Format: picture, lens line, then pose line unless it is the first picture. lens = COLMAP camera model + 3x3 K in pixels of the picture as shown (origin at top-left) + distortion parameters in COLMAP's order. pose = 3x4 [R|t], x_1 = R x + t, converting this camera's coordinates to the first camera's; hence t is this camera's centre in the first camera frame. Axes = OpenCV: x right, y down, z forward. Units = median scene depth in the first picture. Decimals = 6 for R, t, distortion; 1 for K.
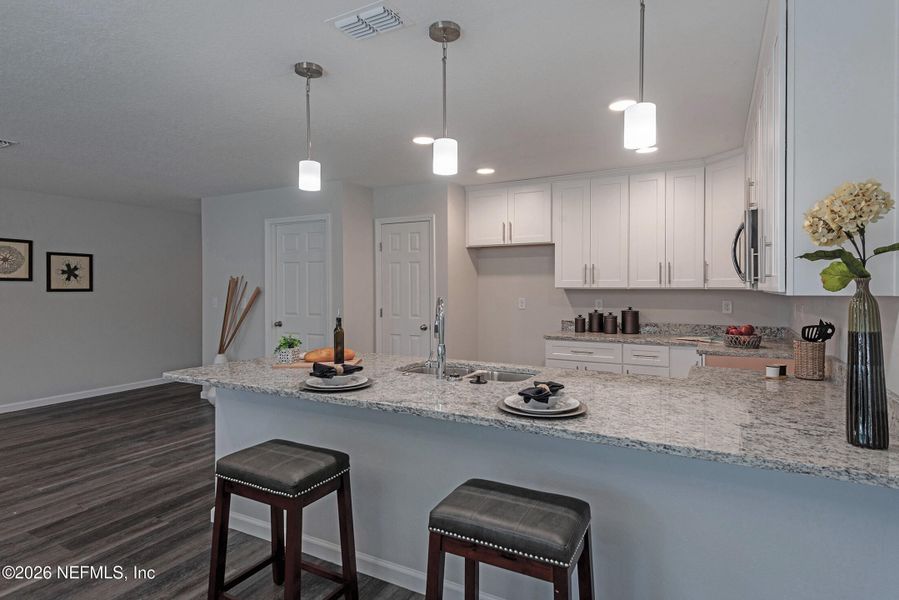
lens RADIAL K [[476.1, 0, 466.2], [0, 476.1, 288.9], [0, 0, 1]] dist [-0.001328, -0.000429]
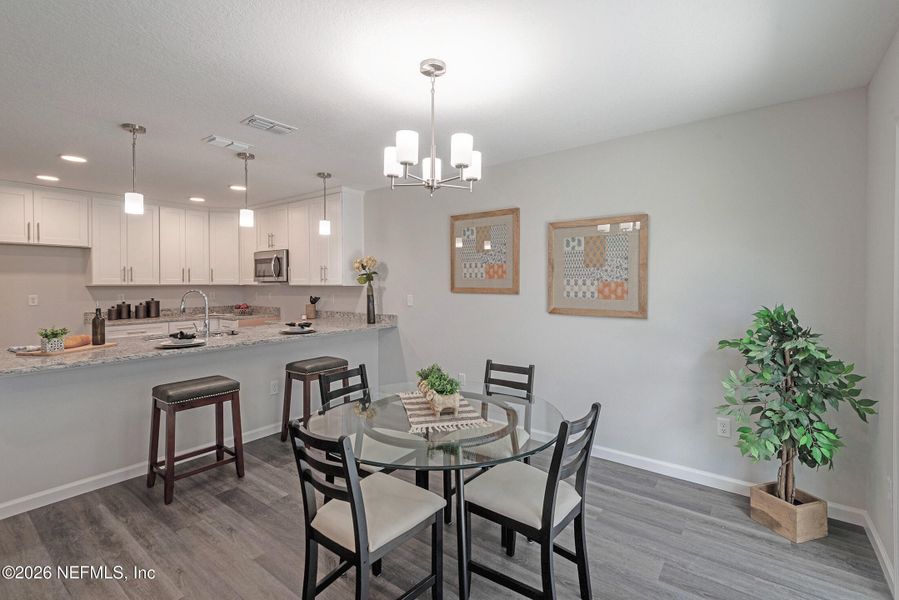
lens RADIAL K [[403.7, 0, 448.1], [0, 403.7, 279.1], [0, 0, 1]] dist [0.002767, -0.000768]
pose [[0.157520, 0.010760, 0.987457, -0.704092], [0.004394, 0.999923, -0.011597, -0.000821], [-0.987506, 0.006165, 0.157461, -0.052225]]
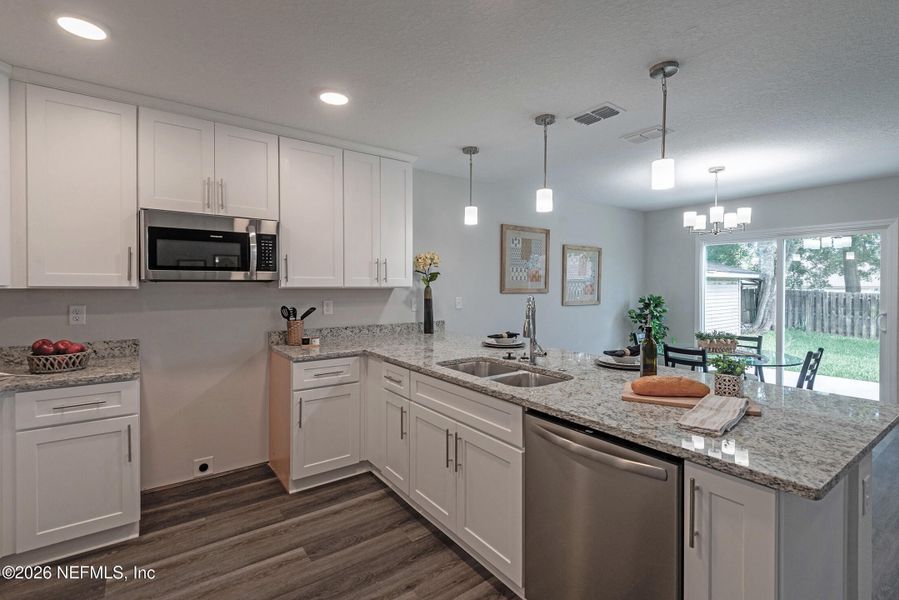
lens RADIAL K [[413.6, 0, 449.1], [0, 413.6, 290.7], [0, 0, 1]] dist [0.016070, -0.001025]
pose [[-0.898132, -0.009218, 0.439629, -0.164336], [-0.001034, 0.999822, 0.018853, -0.006370], [-0.439725, 0.016478, -0.897981, 1.017801]]
